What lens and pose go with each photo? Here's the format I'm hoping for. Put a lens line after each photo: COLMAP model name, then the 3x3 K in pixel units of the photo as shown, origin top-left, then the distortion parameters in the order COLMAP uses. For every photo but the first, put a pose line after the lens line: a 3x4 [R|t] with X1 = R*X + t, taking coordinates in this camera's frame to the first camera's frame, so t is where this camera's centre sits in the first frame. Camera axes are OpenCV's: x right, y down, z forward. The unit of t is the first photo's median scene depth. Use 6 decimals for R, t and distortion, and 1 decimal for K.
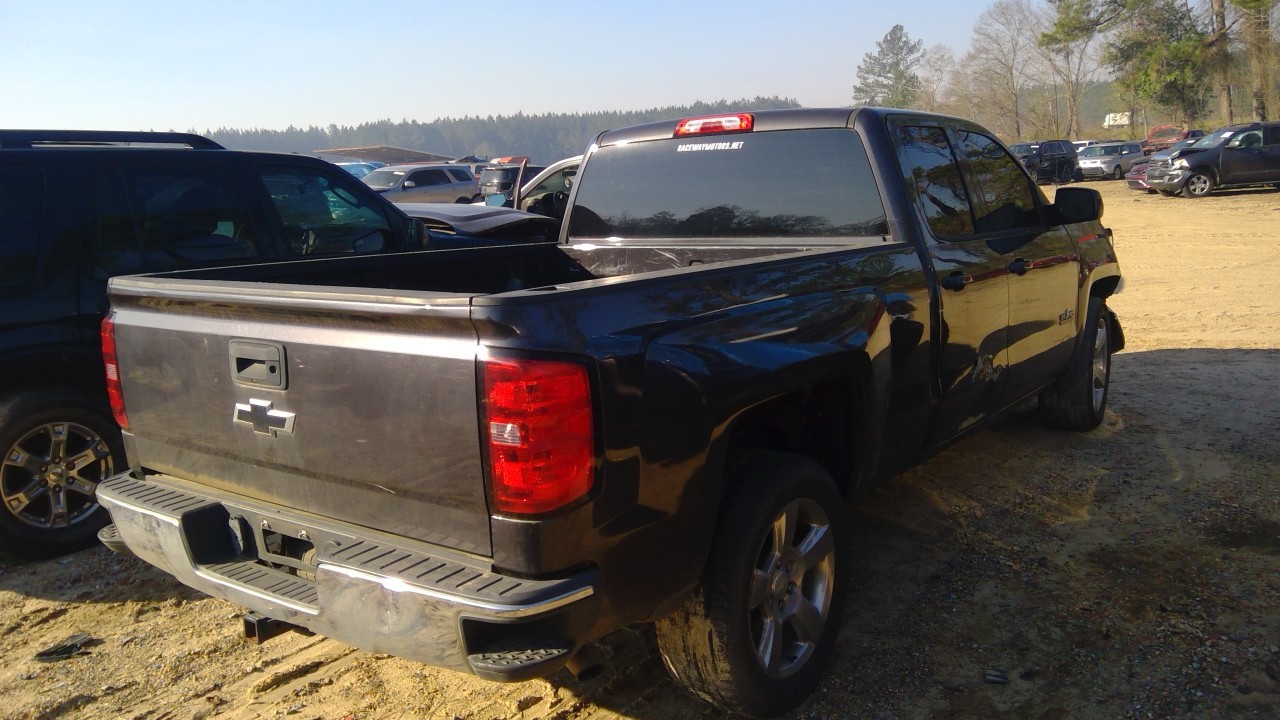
lens RADIAL K [[1026.9, 0, 640.0], [0, 1026.9, 360.0], [0, 0, 1]] dist [0.136375, -0.221605]
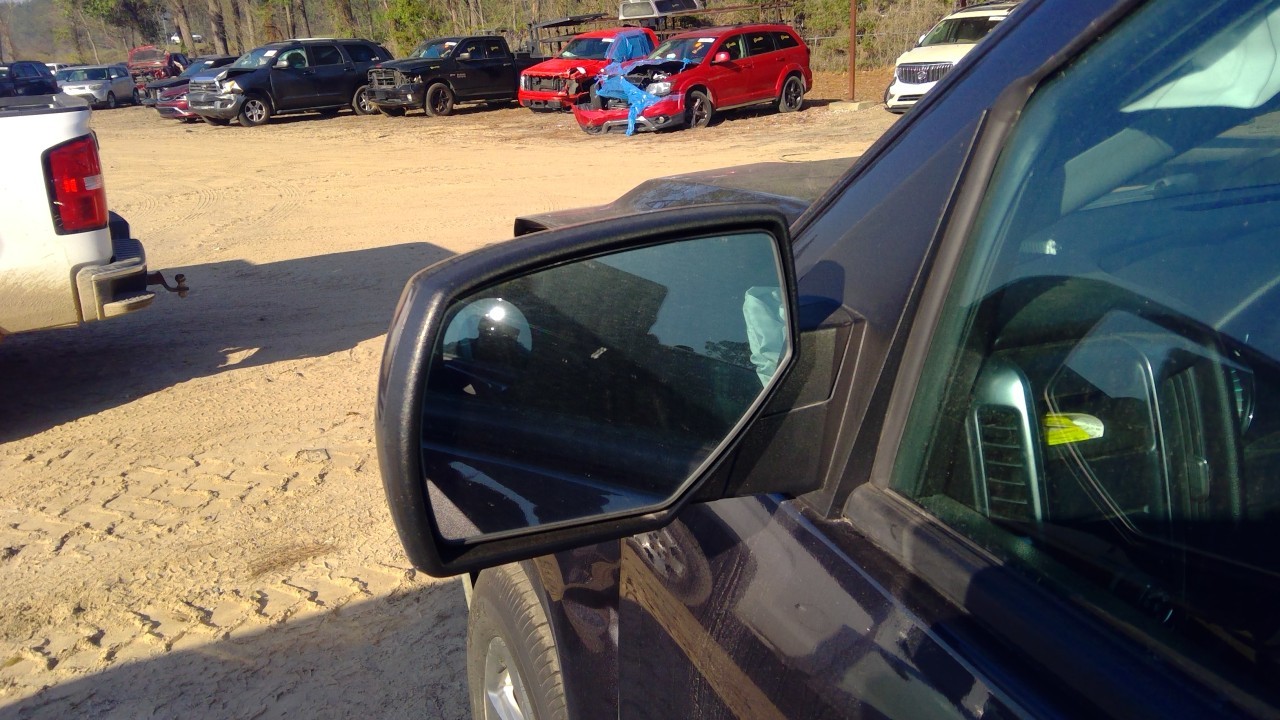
lens RADIAL K [[1026.9, 0, 640.0], [0, 1026.9, 360.0], [0, 0, 1]] dist [0.136375, -0.221605]
pose [[0.595056, -0.207622, 0.776403, -0.000539], [0.157835, 0.977432, 0.140411, -0.033279], [-0.788033, 0.038990, 0.614397, 0.203351]]
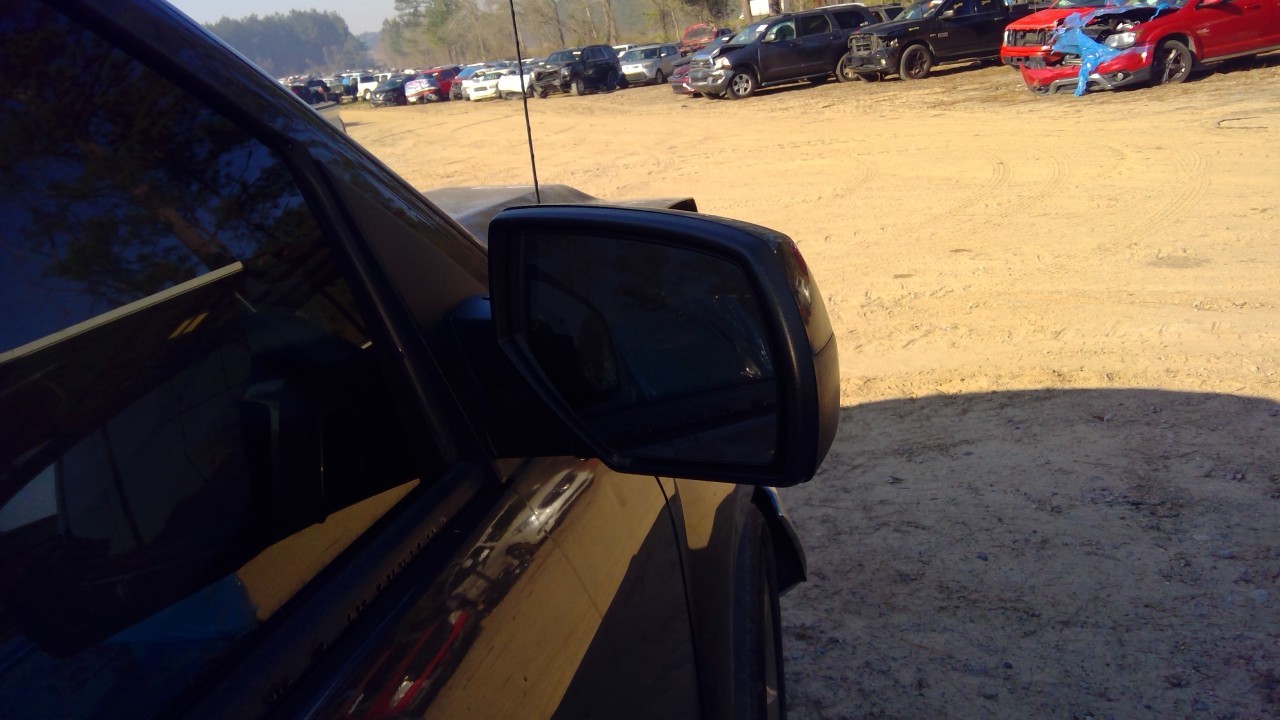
lens RADIAL K [[1026.9, 0, 640.0], [0, 1026.9, 360.0], [0, 0, 1]] dist [0.136375, -0.221605]
pose [[0.916403, -0.160791, 0.366539, 0.065255], [0.132606, 0.986009, 0.101001, -0.028116], [-0.377651, -0.043953, 0.924904, 0.155341]]
